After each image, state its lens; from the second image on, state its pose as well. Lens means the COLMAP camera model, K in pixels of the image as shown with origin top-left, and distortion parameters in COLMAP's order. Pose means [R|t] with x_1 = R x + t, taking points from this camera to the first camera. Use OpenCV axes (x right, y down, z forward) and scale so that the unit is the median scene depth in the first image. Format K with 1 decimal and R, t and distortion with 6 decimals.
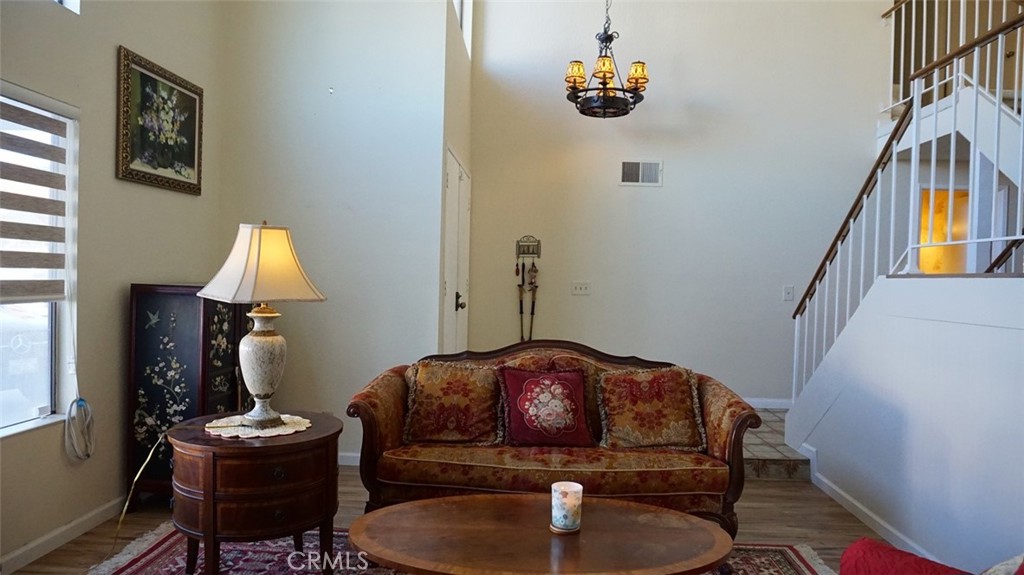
lens RADIAL K [[687.2, 0, 512.6], [0, 687.2, 290.8], [0, 0, 1]] dist [-0.039327, 0.024907]
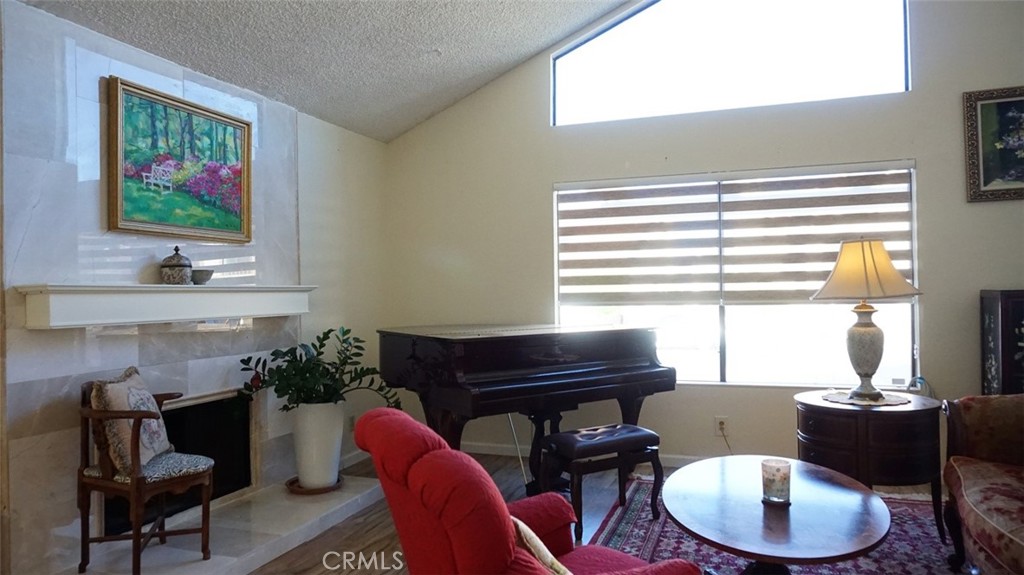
lens RADIAL K [[687.2, 0, 508.8], [0, 687.2, 287.0], [0, 0, 1]] dist [-0.039327, 0.024907]
pose [[-0.300835, -0.031034, -0.953171, 0.741129], [-0.010955, 0.999517, -0.029085, 0.025519], [0.953613, 0.001692, -0.301030, 0.549752]]
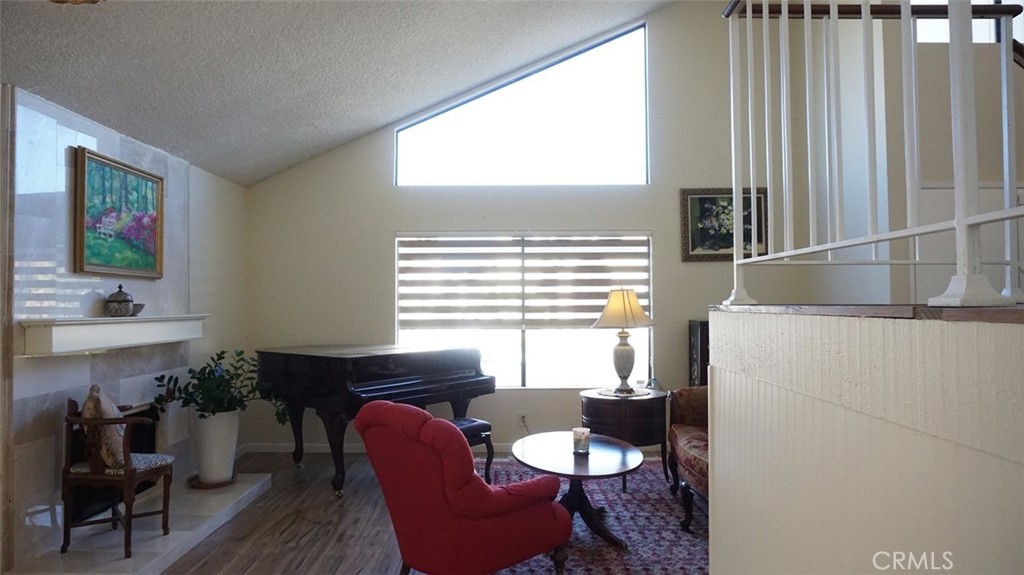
lens RADIAL K [[687.2, 0, 510.8], [0, 687.2, 285.2], [0, 0, 1]] dist [-0.039327, 0.024907]
pose [[0.042569, -0.056349, -0.997503, 1.126988], [-0.011999, 0.998307, -0.056906, 0.005835], [0.999021, 0.014391, 0.041821, 0.439209]]
